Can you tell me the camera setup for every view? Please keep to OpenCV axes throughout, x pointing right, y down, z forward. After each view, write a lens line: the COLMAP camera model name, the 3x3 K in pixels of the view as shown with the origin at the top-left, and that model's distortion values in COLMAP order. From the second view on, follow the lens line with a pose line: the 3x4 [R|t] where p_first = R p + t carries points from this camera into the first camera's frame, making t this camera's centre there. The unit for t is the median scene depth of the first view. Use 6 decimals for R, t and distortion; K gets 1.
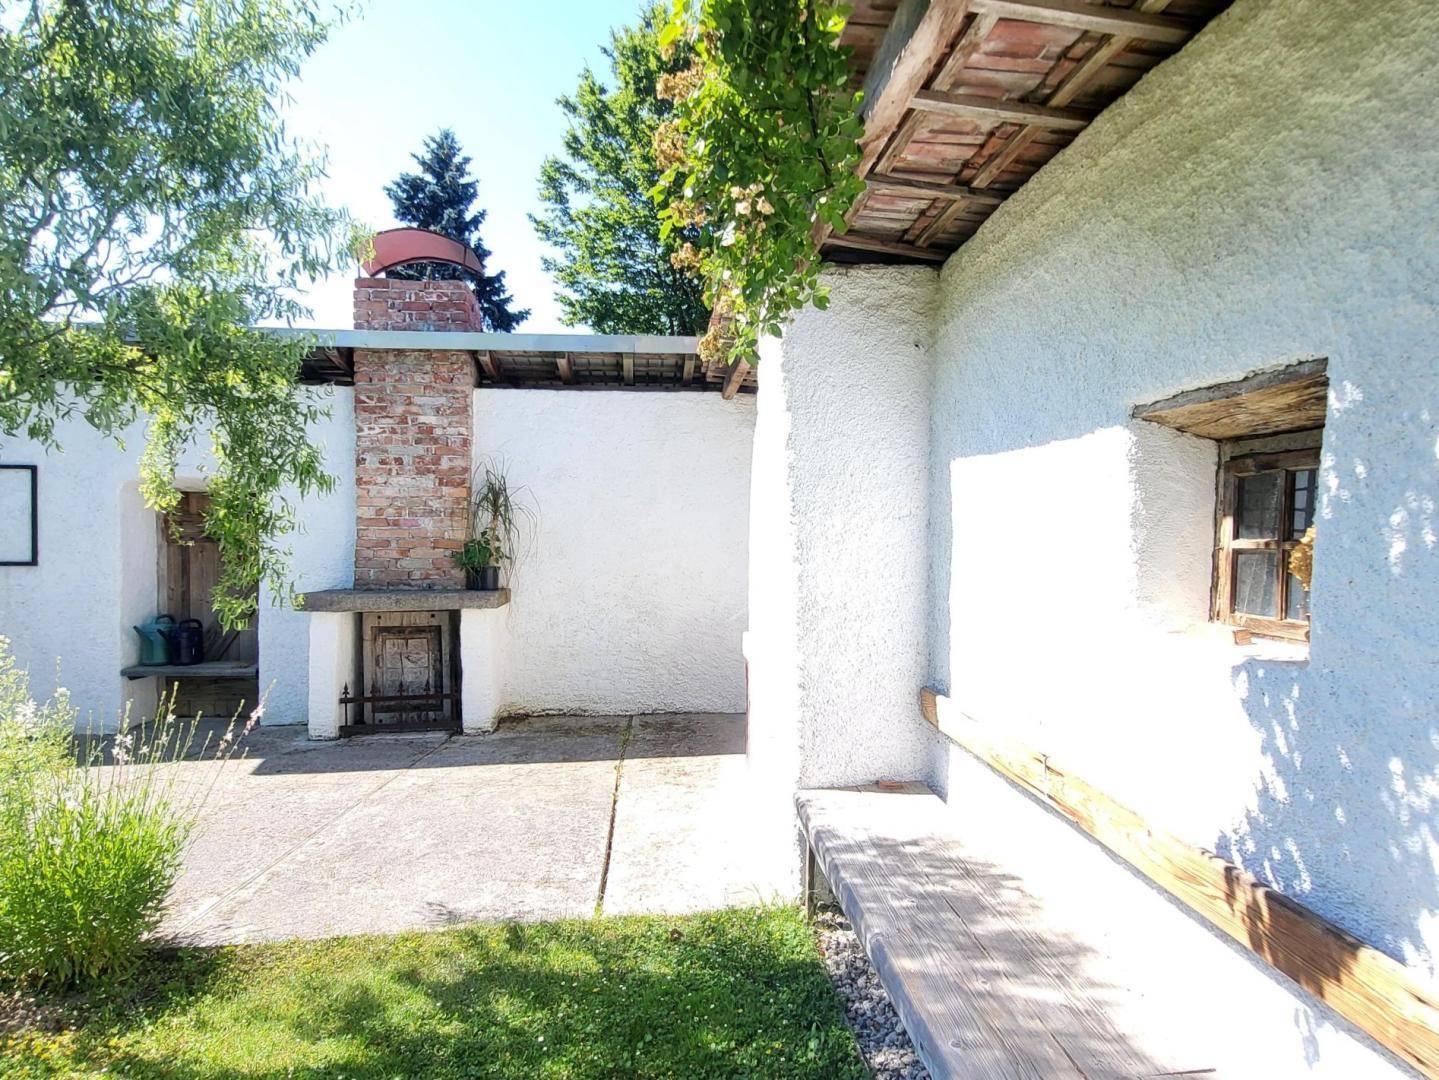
lens RADIAL K [[920.7, 0, 715.3], [0, 920.7, 538.8], [0, 0, 1]] dist [0.013548, -0.005685]
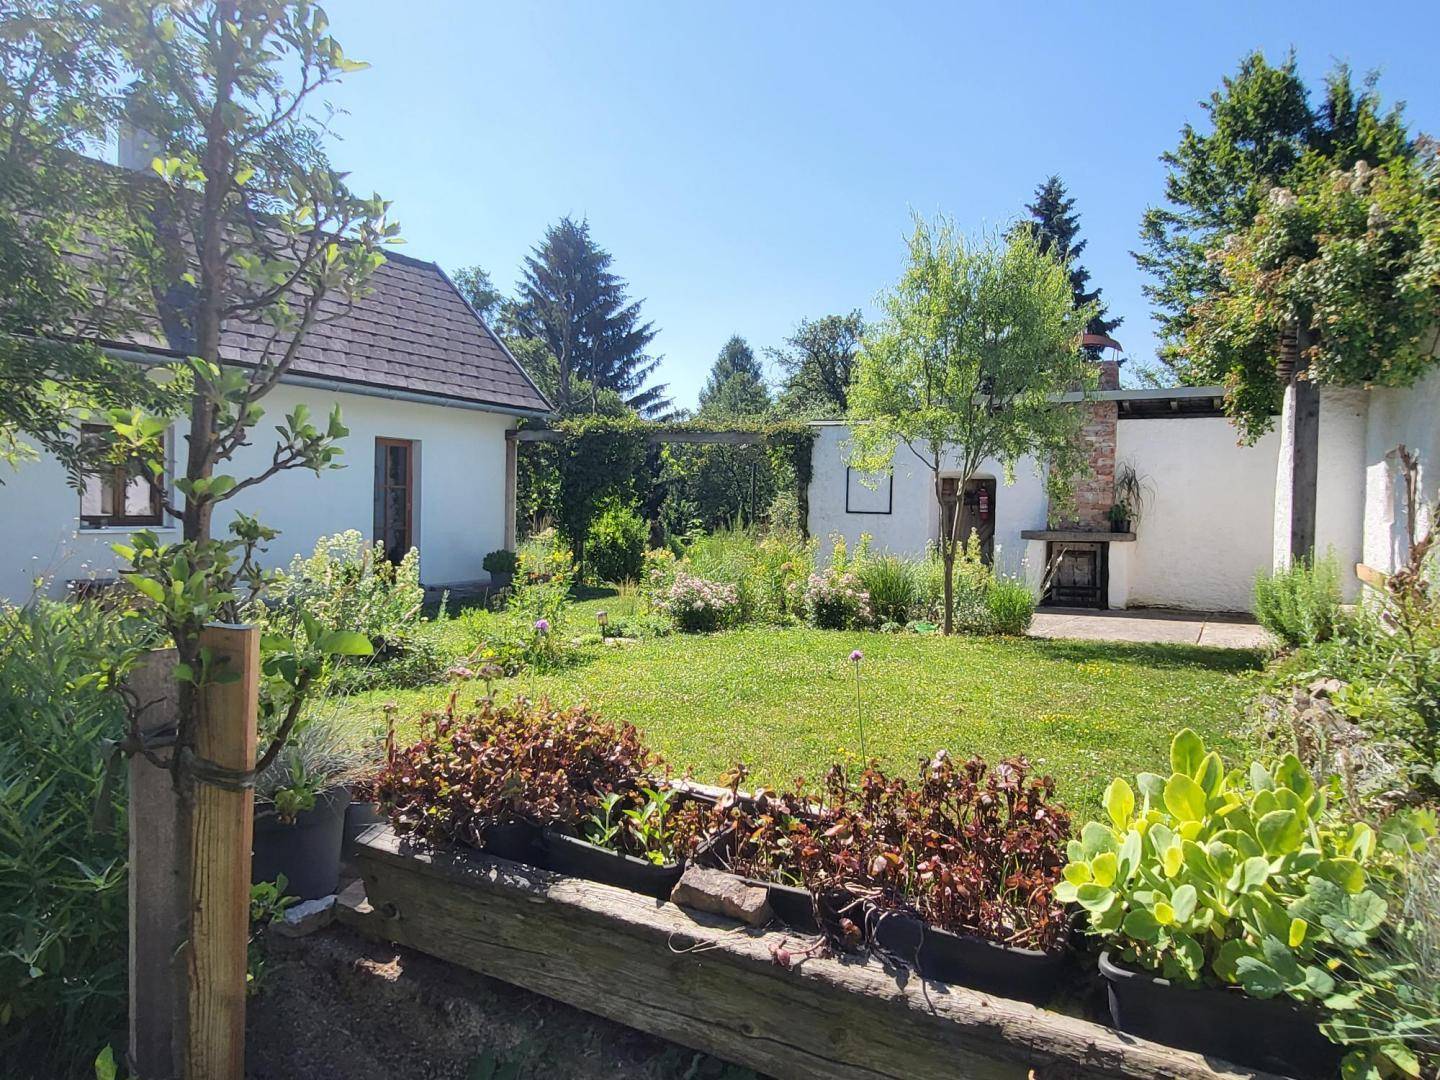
lens RADIAL K [[921.3, 0, 708.5], [0, 921.3, 528.8], [0, 0, 1]] dist [0.013548, -0.005685]
pose [[0.828060, 0.025348, -0.560066, 0.087239], [-0.021168, 0.999679, 0.013947, 0.038630], [0.560240, 0.000307, 0.828330, -0.915242]]
